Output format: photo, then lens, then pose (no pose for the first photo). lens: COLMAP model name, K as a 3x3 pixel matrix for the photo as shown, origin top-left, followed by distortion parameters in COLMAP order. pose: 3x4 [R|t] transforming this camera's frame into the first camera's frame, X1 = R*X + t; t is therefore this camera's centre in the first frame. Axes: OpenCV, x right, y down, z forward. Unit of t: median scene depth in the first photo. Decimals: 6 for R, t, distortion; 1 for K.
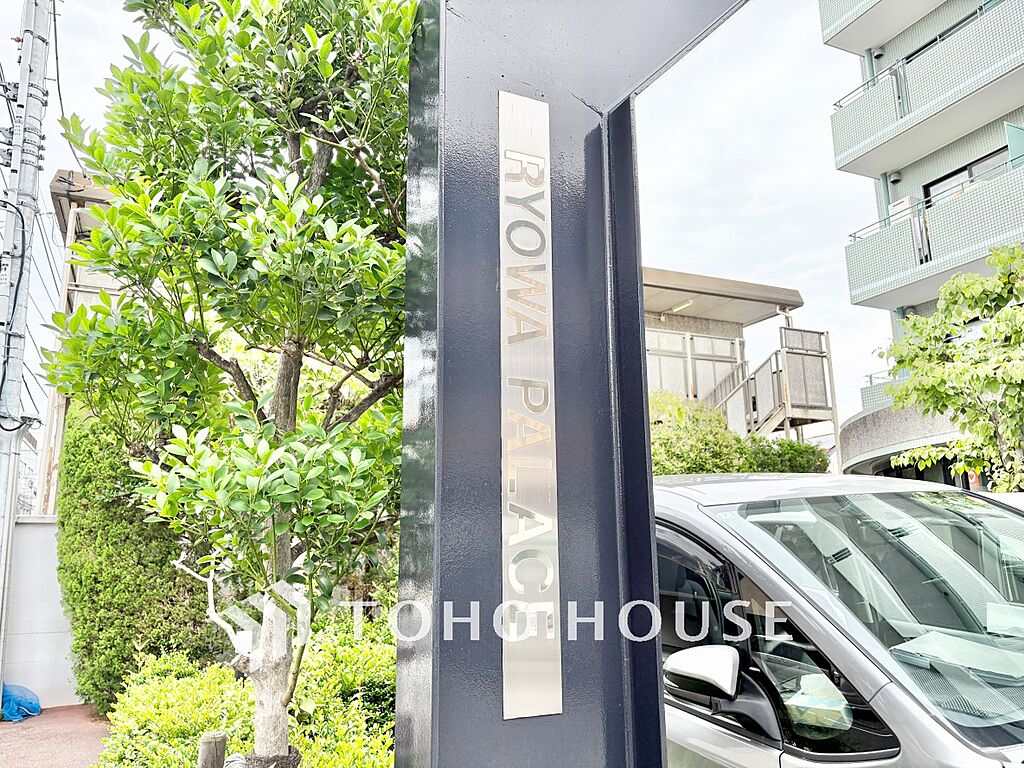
lens RADIAL K [[778.0, 0, 511.4], [0, 778.0, 383.2], [0, 0, 1]] dist [0.000276, 0.004096]
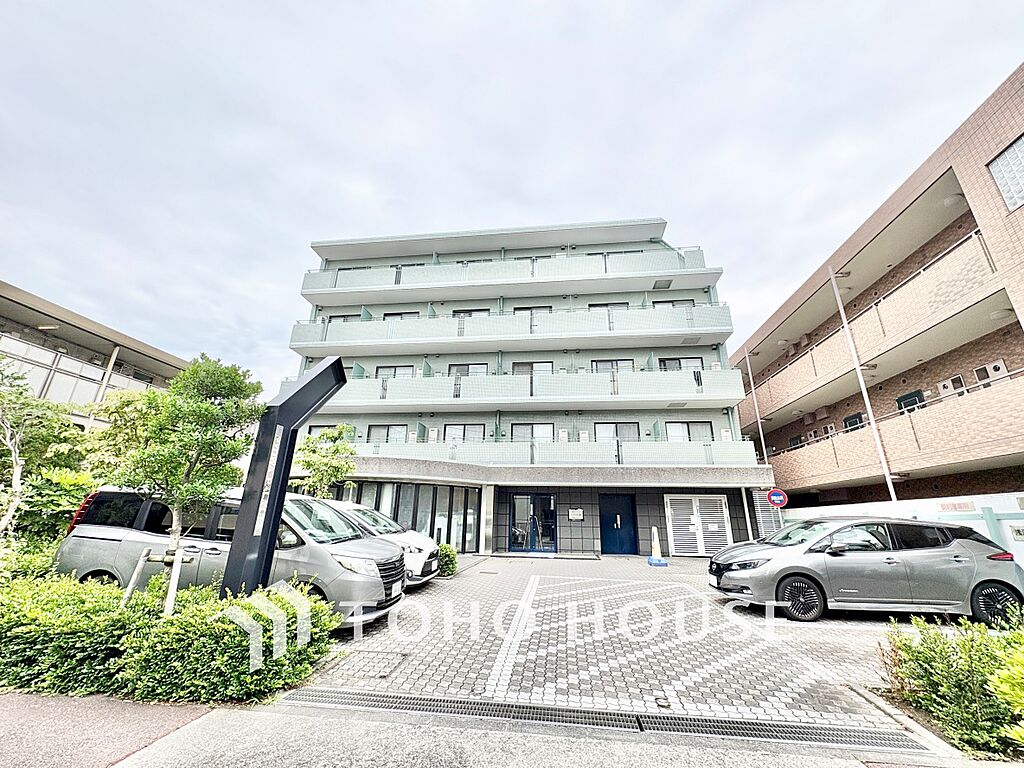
lens RADIAL K [[407.0, 0, 512.5], [0, 407.0, 383.6], [0, 0, 1]] dist [-0.001632, 0.000495]
pose [[0.515986, 0.300417, 0.802190, -0.177261], [-0.206292, 0.952502, -0.224017, -0.038849], [-0.831386, -0.049896, 0.553451, -0.229042]]
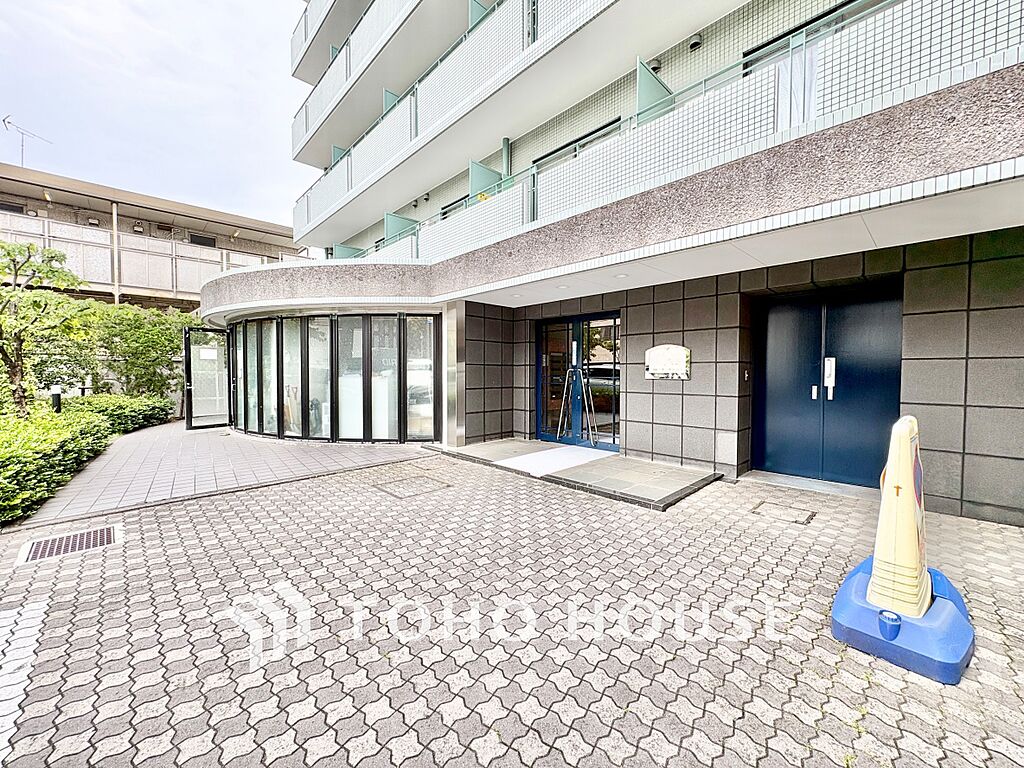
lens RADIAL K [[407.0, 0, 514.9], [0, 407.0, 383.3], [0, 0, 1]] dist [-0.001632, 0.000495]
pose [[0.941646, 0.003615, 0.336585, 0.572003], [-0.083854, 0.970936, 0.224167, -0.037437], [-0.325992, -0.239310, 0.914582, -0.102096]]
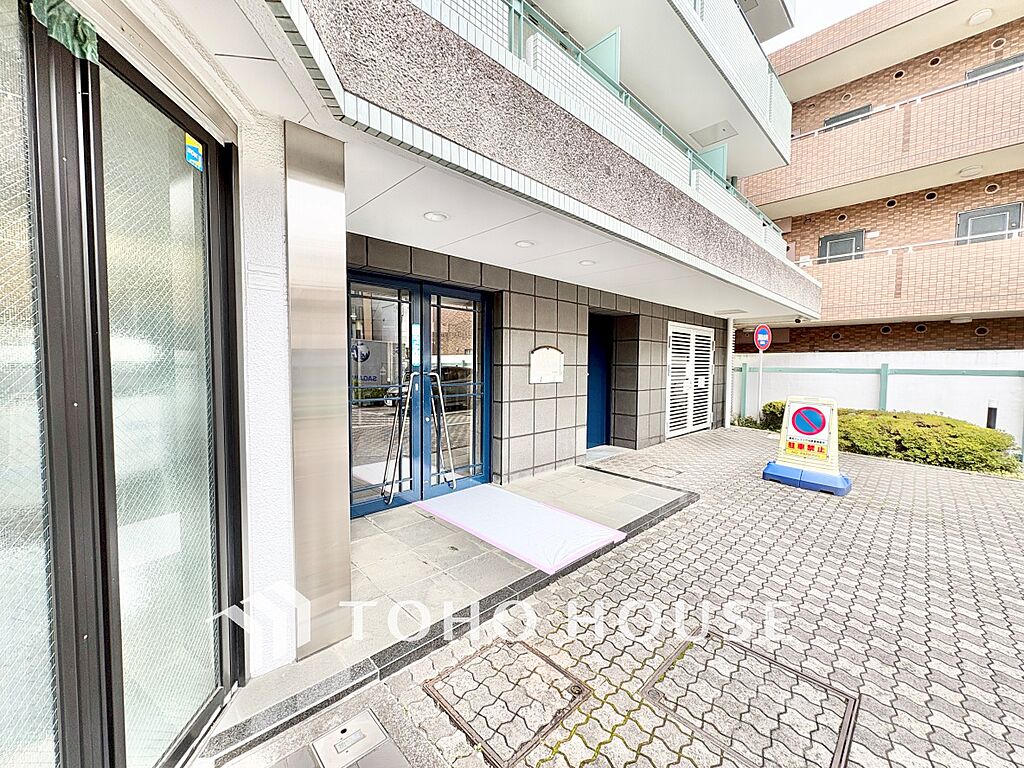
lens RADIAL K [[407.0, 0, 509.2], [0, 407.0, 382.7], [0, 0, 1]] dist [-0.001632, 0.000495]
pose [[-0.337558, -0.035064, 0.940651, 0.518011], [-0.204106, 0.978258, -0.036779, 0.046070], [-0.918910, -0.204408, -0.337375, 0.320772]]
